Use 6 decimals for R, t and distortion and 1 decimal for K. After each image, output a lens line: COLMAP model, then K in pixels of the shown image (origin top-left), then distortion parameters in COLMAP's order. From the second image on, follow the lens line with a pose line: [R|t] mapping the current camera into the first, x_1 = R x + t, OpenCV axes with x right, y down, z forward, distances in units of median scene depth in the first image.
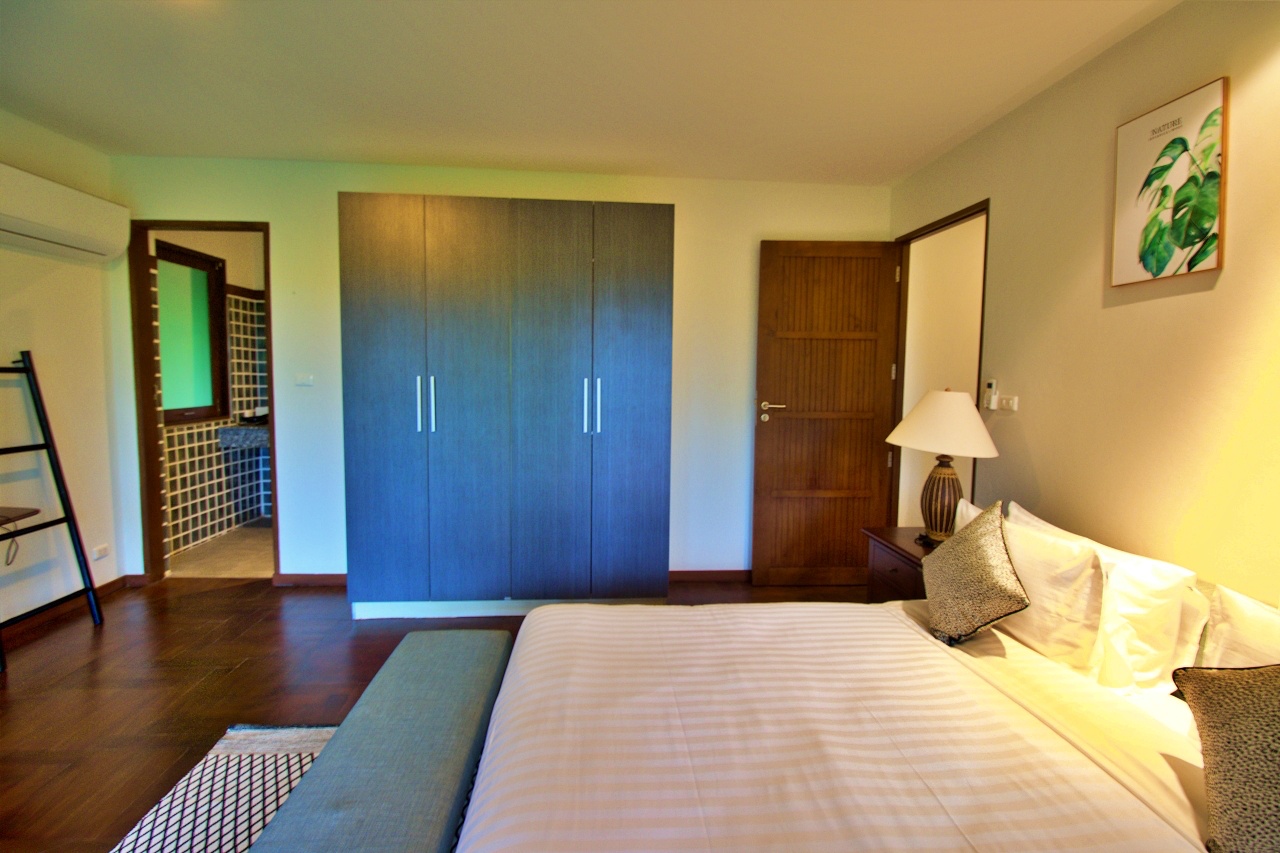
lens RADIAL K [[589.8, 0, 645.4], [0, 589.8, 421.2], [0, 0, 1]] dist [-0.002264, -0.013073]
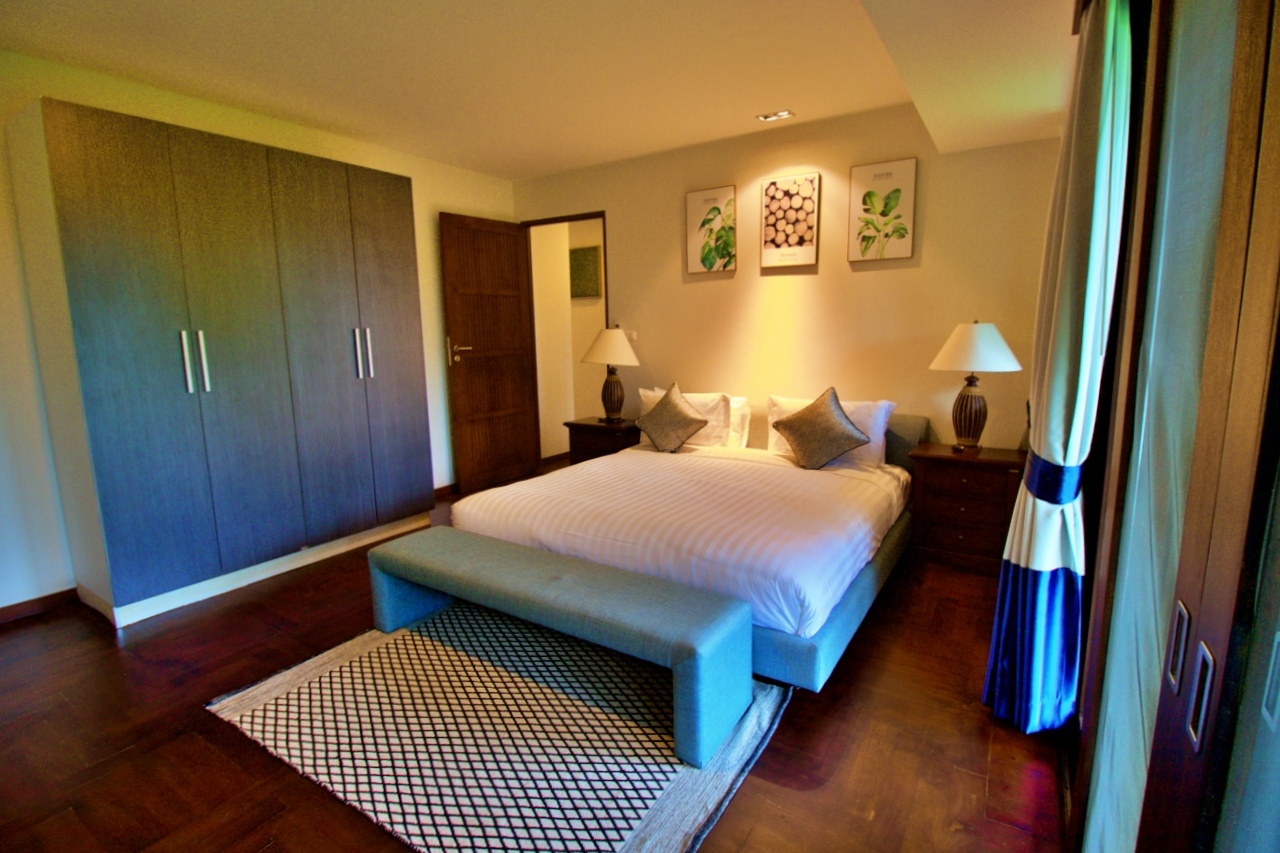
lens RADIAL K [[589.8, 0, 645.4], [0, 589.8, 421.2], [0, 0, 1]] dist [-0.002264, -0.013073]
pose [[0.609135, -0.148214, 0.779094, -0.980904], [0.086131, 0.988934, 0.120792, 0.016556], [-0.788376, -0.006474, 0.615160, -0.145150]]
